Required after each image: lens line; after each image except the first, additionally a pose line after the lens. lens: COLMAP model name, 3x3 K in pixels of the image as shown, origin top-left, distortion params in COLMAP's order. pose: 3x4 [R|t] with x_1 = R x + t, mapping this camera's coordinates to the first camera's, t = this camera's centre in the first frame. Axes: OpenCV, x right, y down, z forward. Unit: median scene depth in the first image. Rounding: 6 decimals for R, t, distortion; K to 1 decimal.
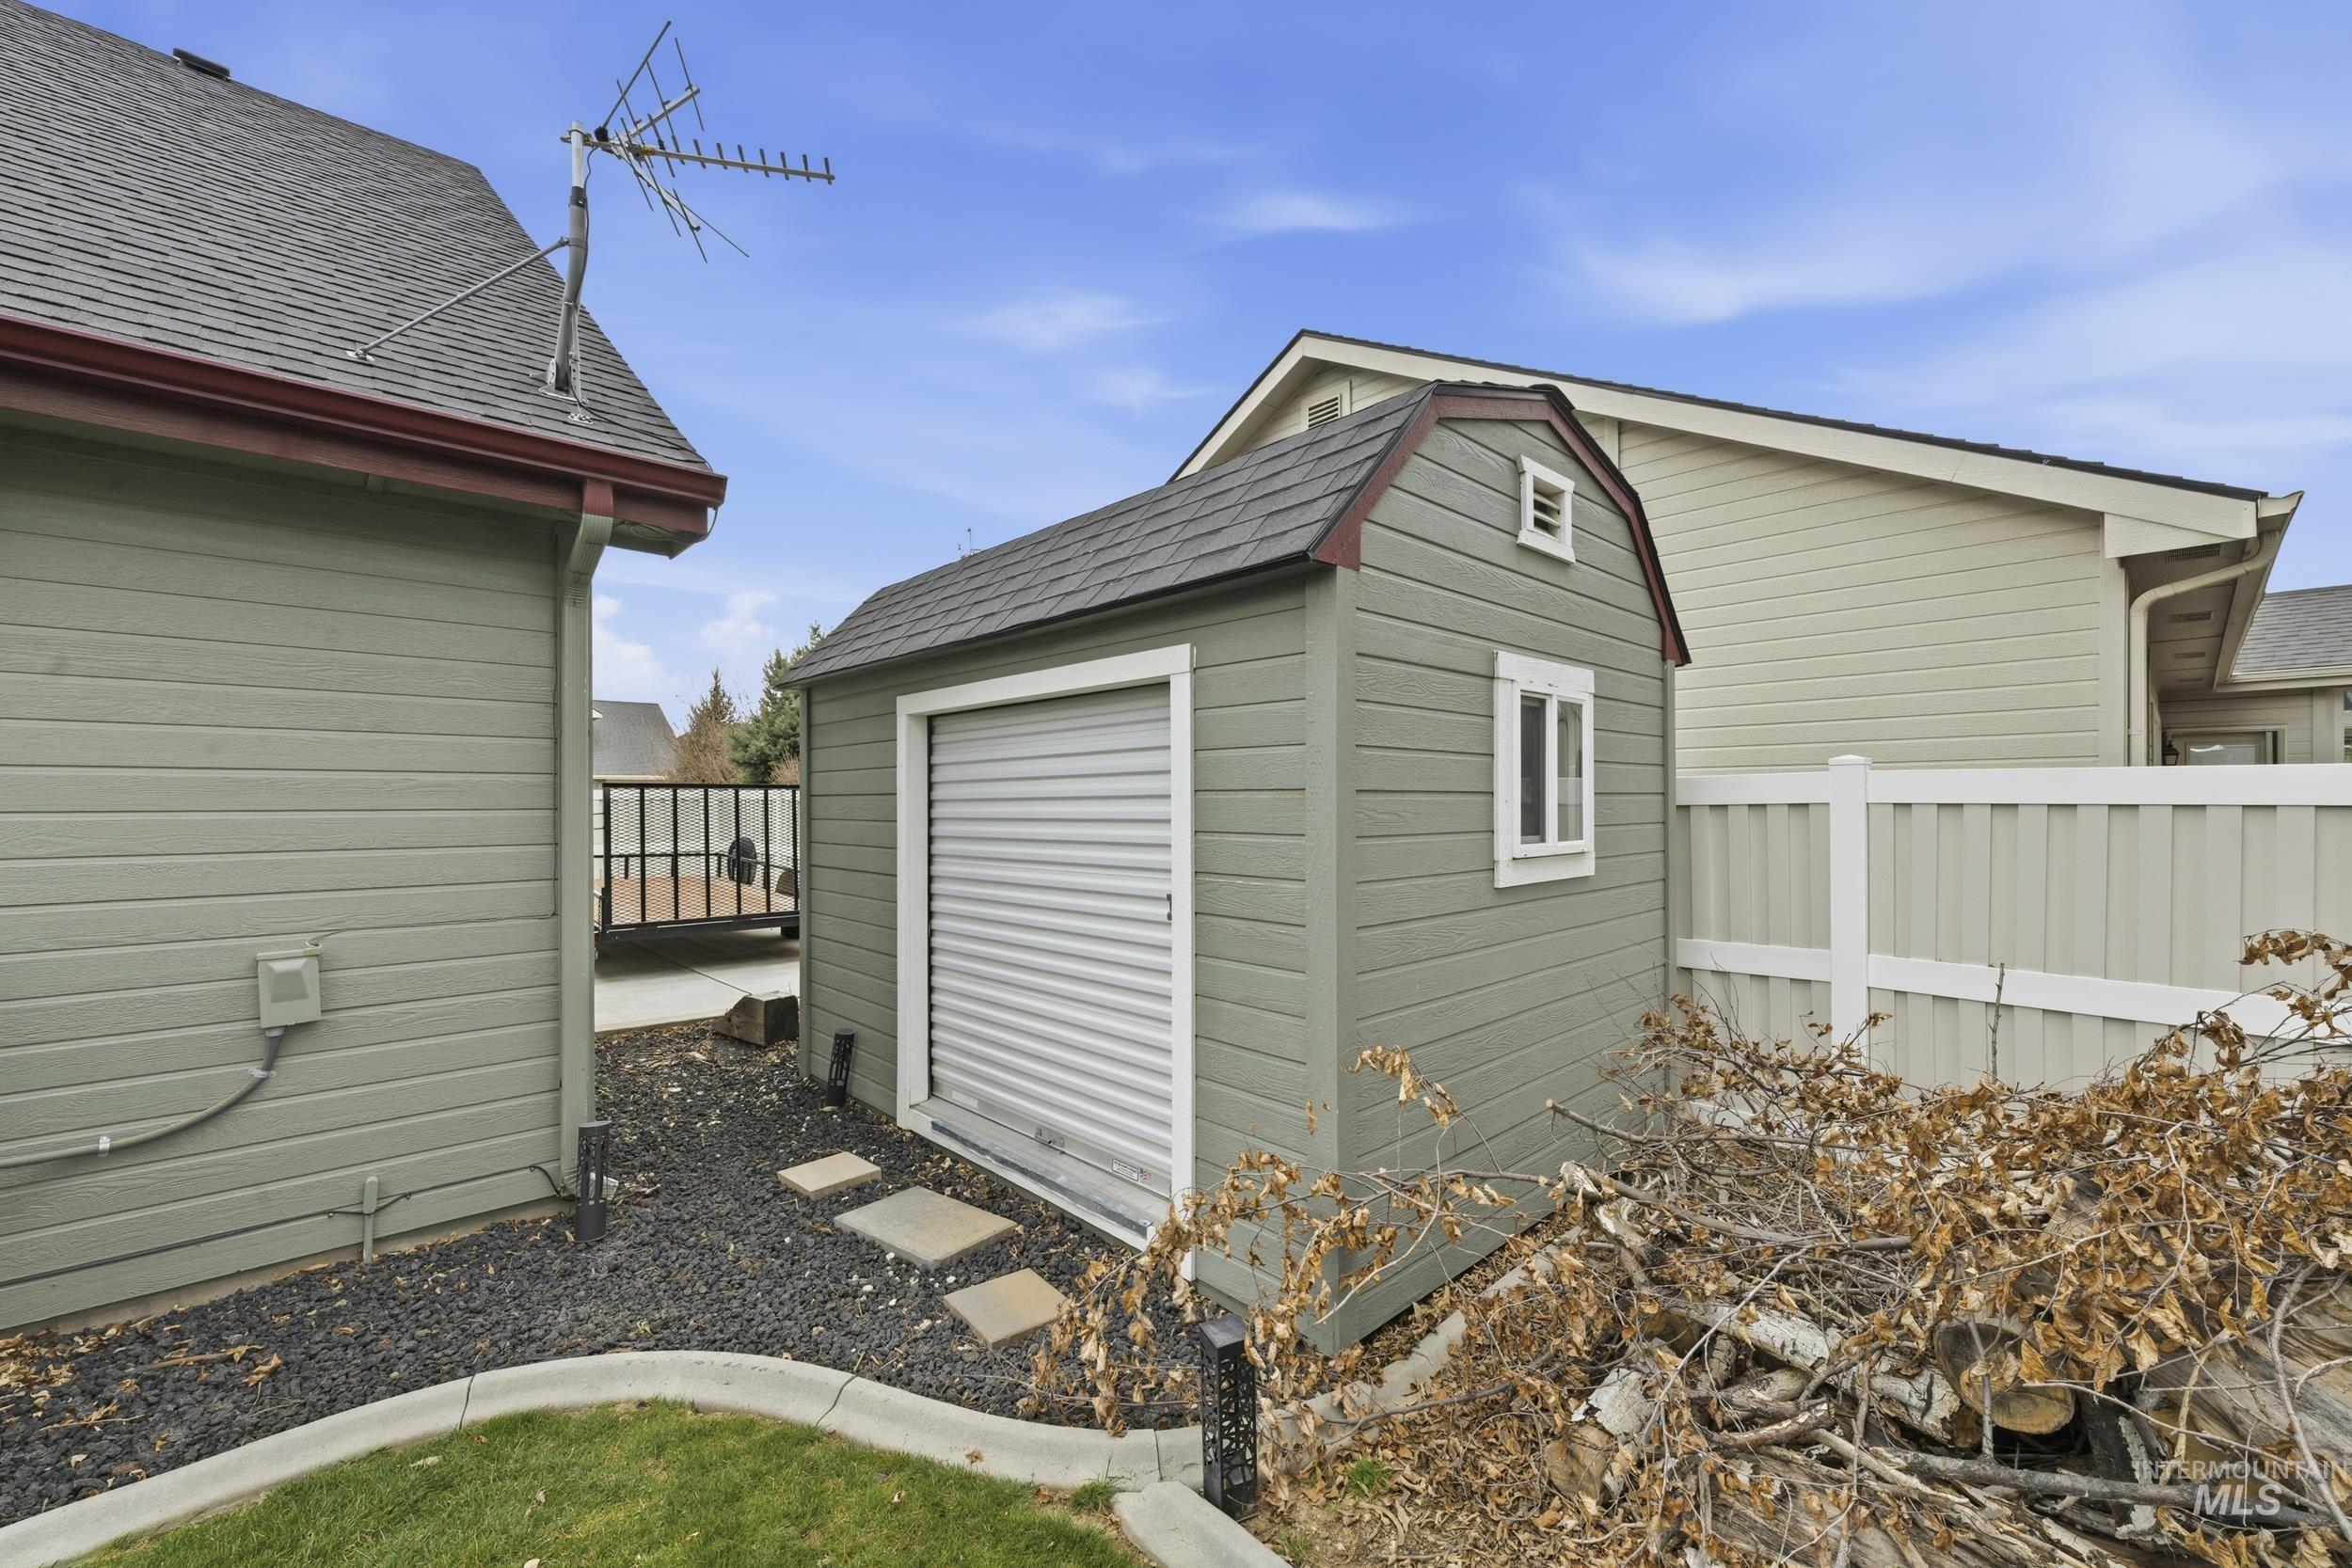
lens RADIAL K [[939.3, 0, 1179.1], [0, 939.3, 784.9], [0, 0, 1]] dist [-0.001464, -0.000114]
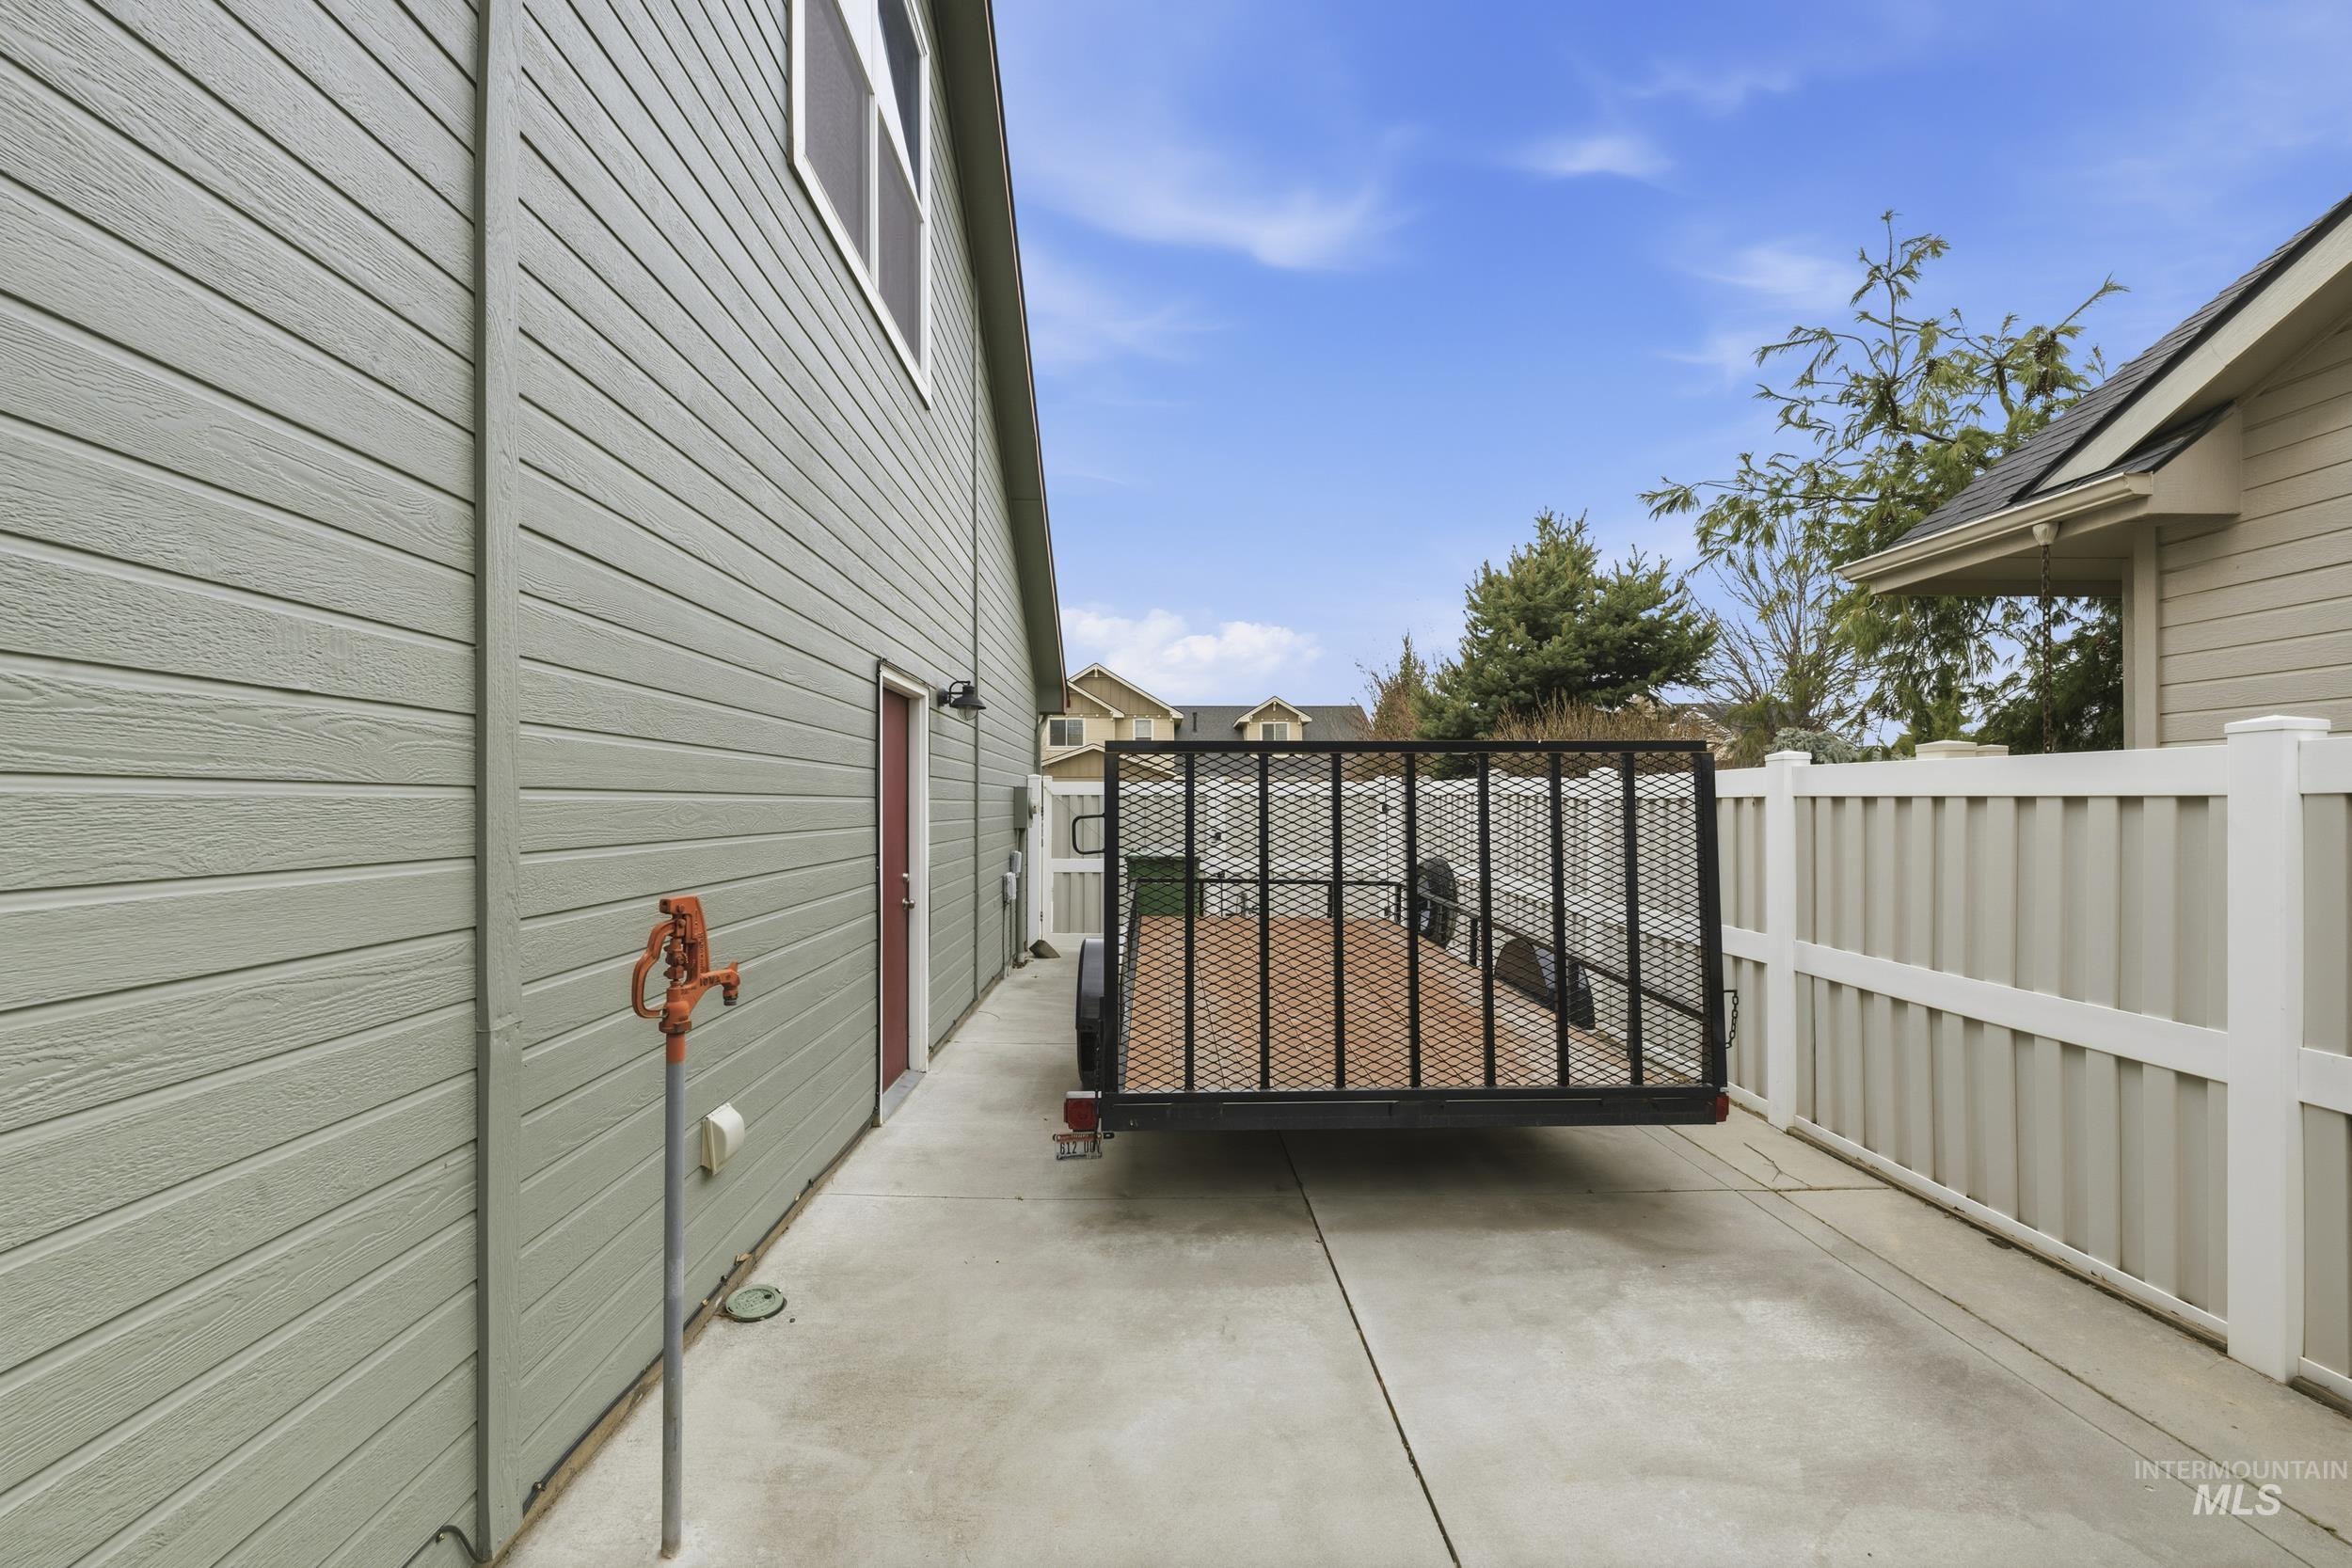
lens RADIAL K [[927.9, 0, 1174.2], [0, 927.9, 787.2], [0, 0, 1]] dist [-0.000215, -0.000215]
pose [[0.753766, -0.007072, -0.657104, -0.251723], [0.002707, 0.999967, -0.007657, 0.024151], [0.657137, 0.003992, 0.753761, 0.554633]]
